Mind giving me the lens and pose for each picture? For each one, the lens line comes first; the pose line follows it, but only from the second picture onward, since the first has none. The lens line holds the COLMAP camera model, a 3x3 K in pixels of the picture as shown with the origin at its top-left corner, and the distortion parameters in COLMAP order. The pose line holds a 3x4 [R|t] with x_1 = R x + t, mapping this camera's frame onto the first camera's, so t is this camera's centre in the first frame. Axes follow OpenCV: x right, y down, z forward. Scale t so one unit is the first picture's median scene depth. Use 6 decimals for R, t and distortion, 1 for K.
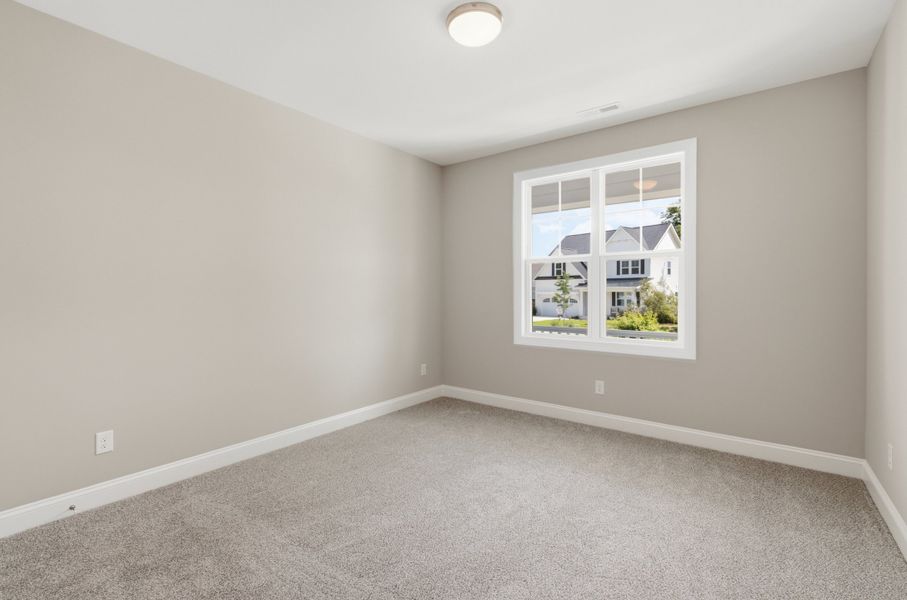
lens RADIAL K [[407.8, 0, 453.9], [0, 407.8, 291.1], [0, 0, 1]] dist [-0.000092, -0.000042]
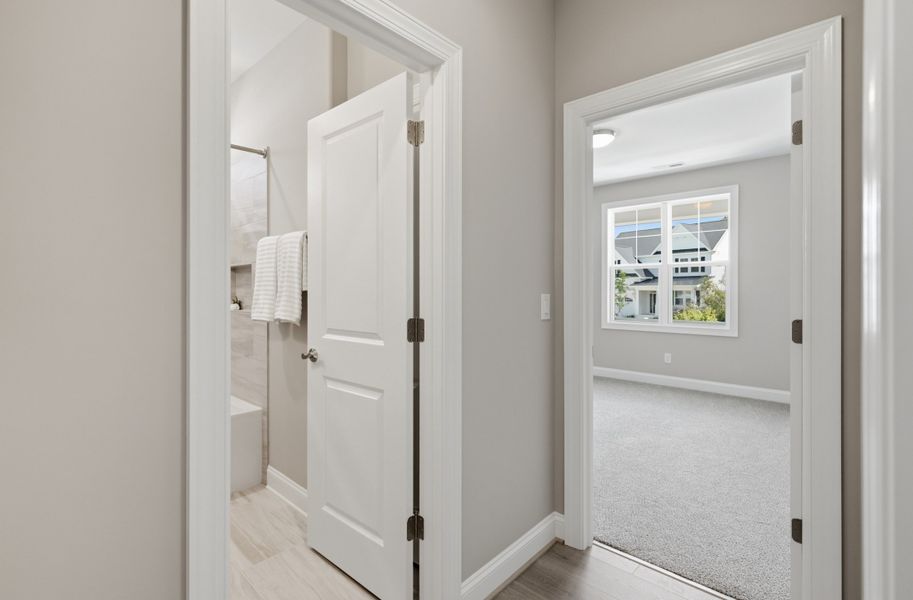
lens RADIAL K [[426.1, 0, 456.2], [0, 426.1, 290.0], [0, 0, 1]] dist [0.000515, 0.000088]
pose [[0.995726, 0.000711, -0.092351, -0.042435], [-0.000621, 0.999999, 0.001003, -0.000044], [0.092352, -0.000941, 0.995726, -0.096595]]
